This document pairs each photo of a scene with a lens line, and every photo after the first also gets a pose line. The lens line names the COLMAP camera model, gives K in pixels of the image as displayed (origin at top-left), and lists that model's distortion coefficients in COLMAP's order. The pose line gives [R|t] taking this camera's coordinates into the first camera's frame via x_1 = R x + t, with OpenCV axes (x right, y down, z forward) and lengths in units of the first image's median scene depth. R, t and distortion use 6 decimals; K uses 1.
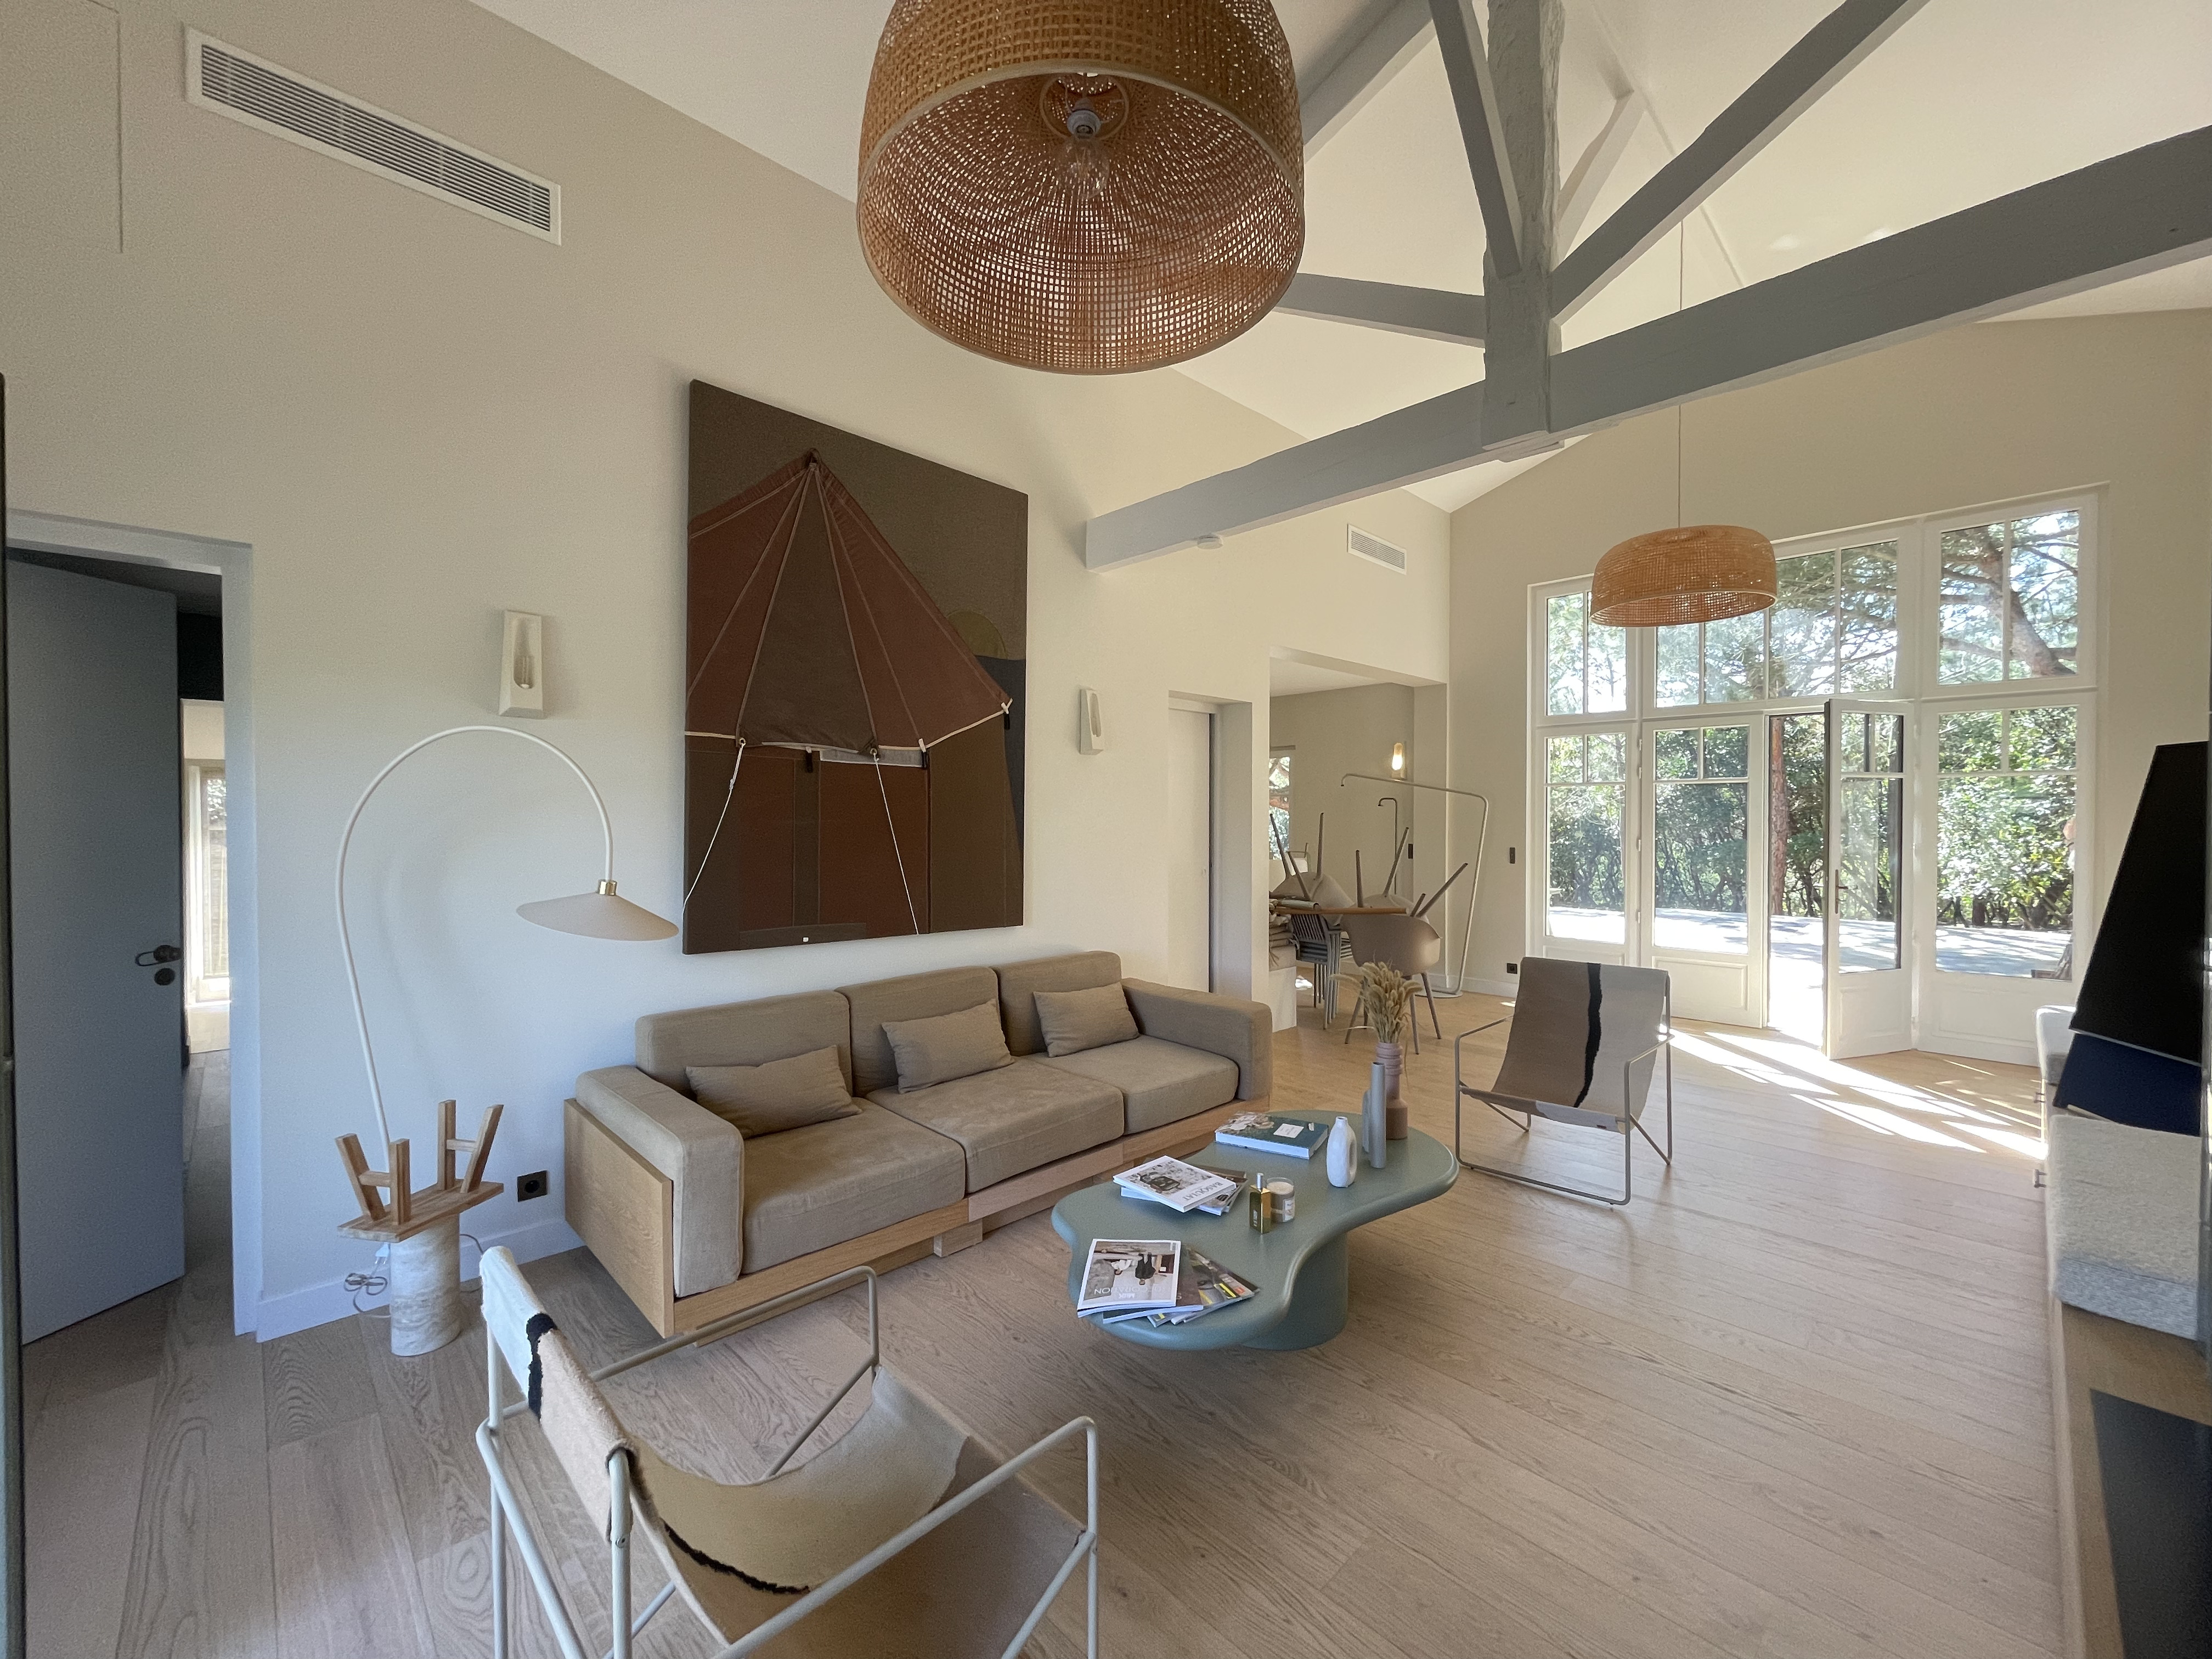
lens RADIAL K [[911.0, 0, 1106.0], [0, 911.0, 829.5], [0, 0, 1]] dist [-0.014757, 0.009240]
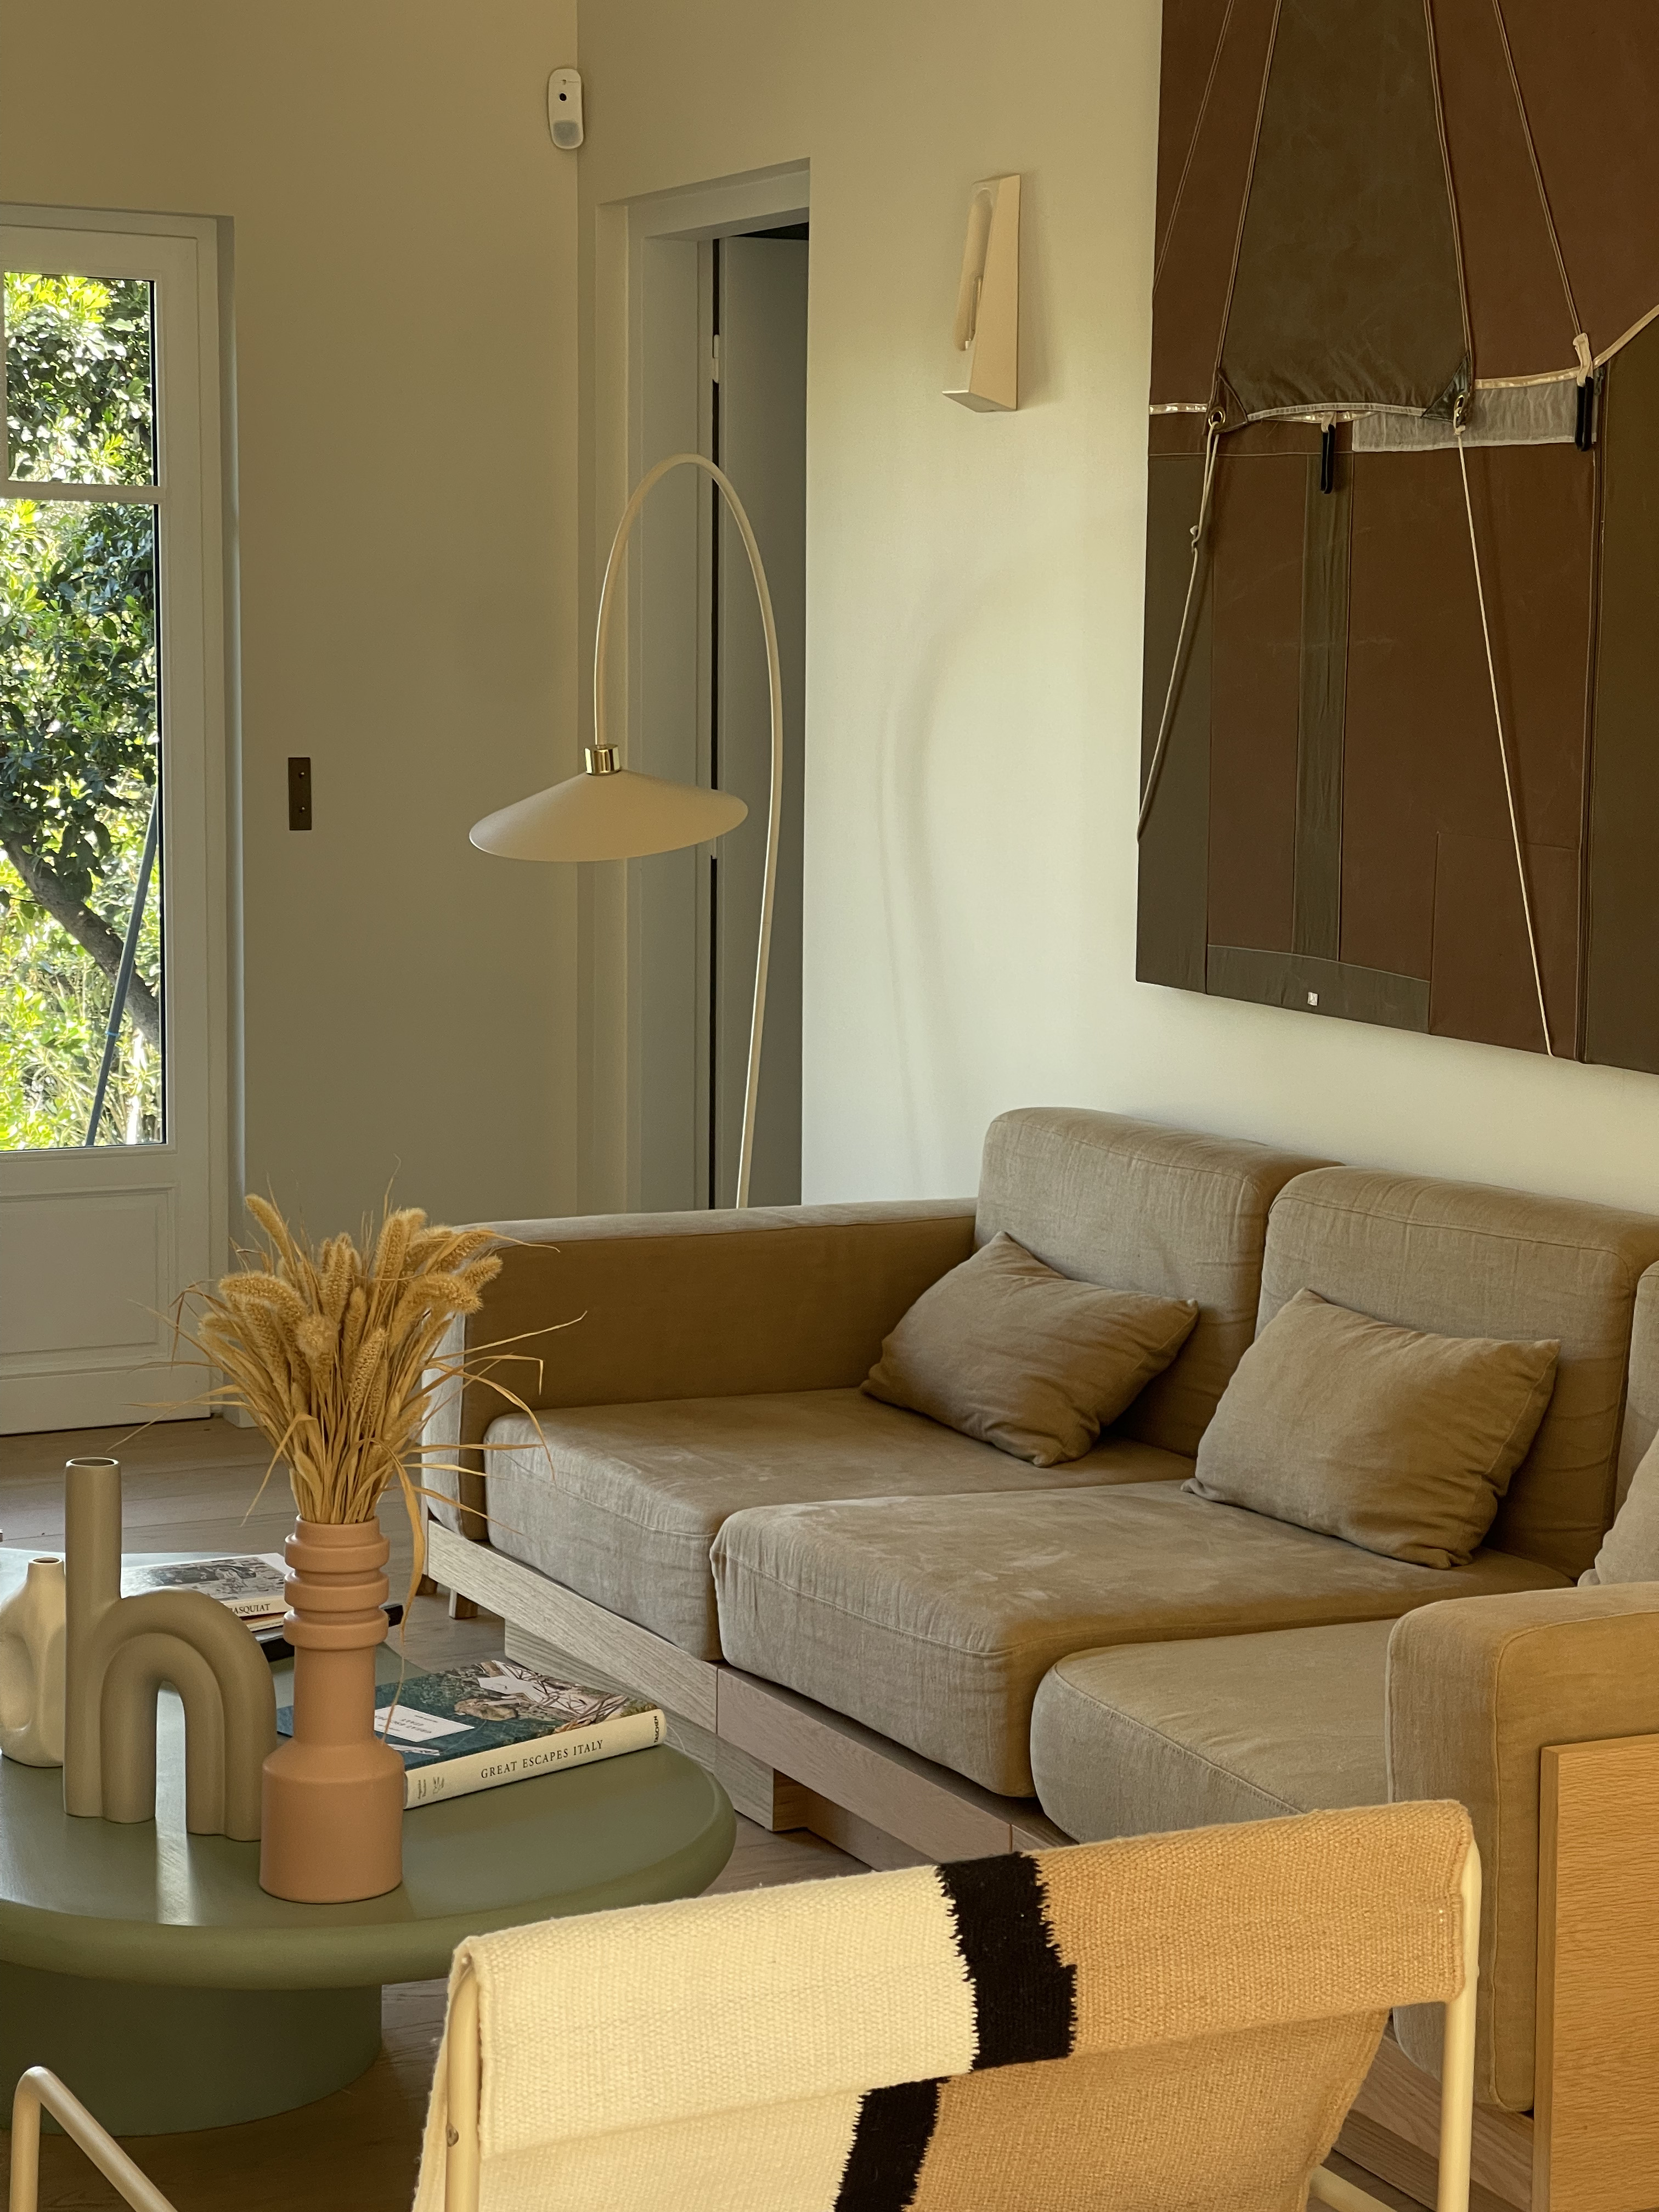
lens RADIAL K [[4173.9, 0, 829.5], [0, 4173.9, 1106.0], [0, 0, 1]] dist [0.296422, -0.059774]
pose [[-0.286380, 0.101047, -0.952773, 1.406610], [-0.025034, 0.993294, 0.112869, -0.011478], [0.957789, 0.056175, -0.281930, 1.487663]]
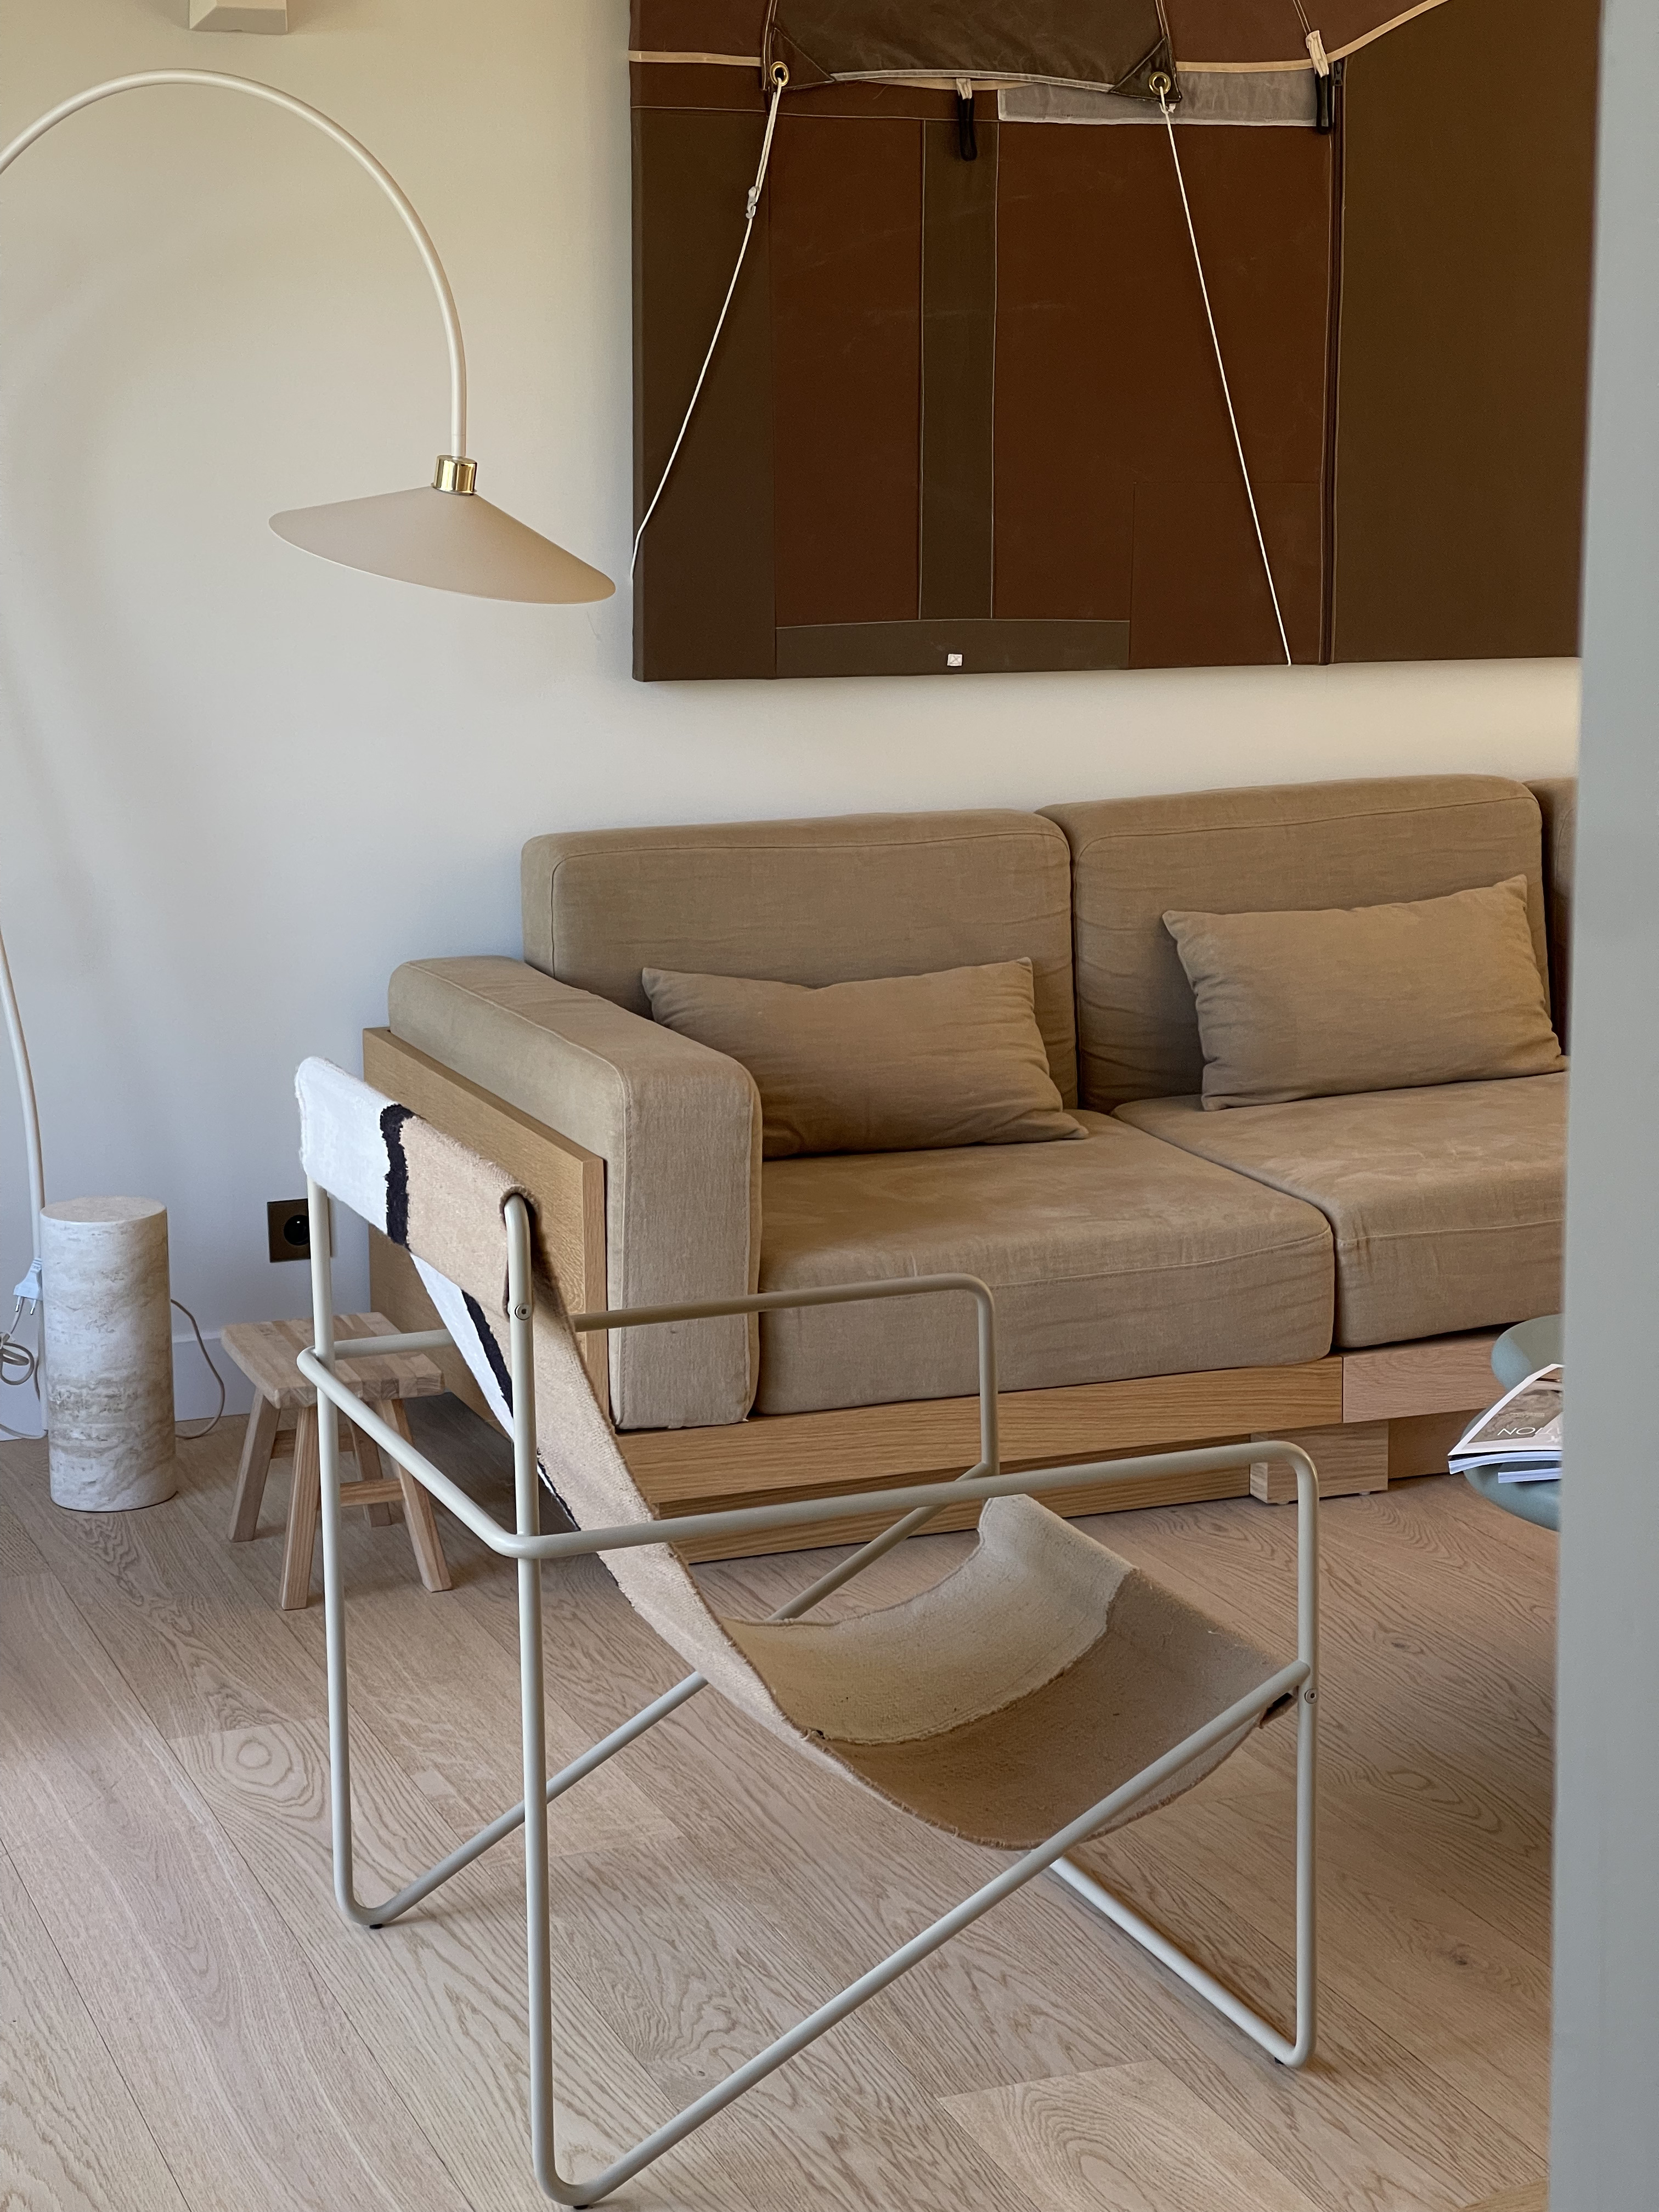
lens RADIAL K [[4173.9, 0, 829.5], [0, 4173.9, 1106.0], [0, 0, 1]] dist [0.296422, -0.059774]
pose [[0.920587, 0.065108, -0.385072, 0.300852], [0.003902, 0.984423, 0.175775, 0.007766], [0.390518, -0.163319, 0.905992, -0.591945]]
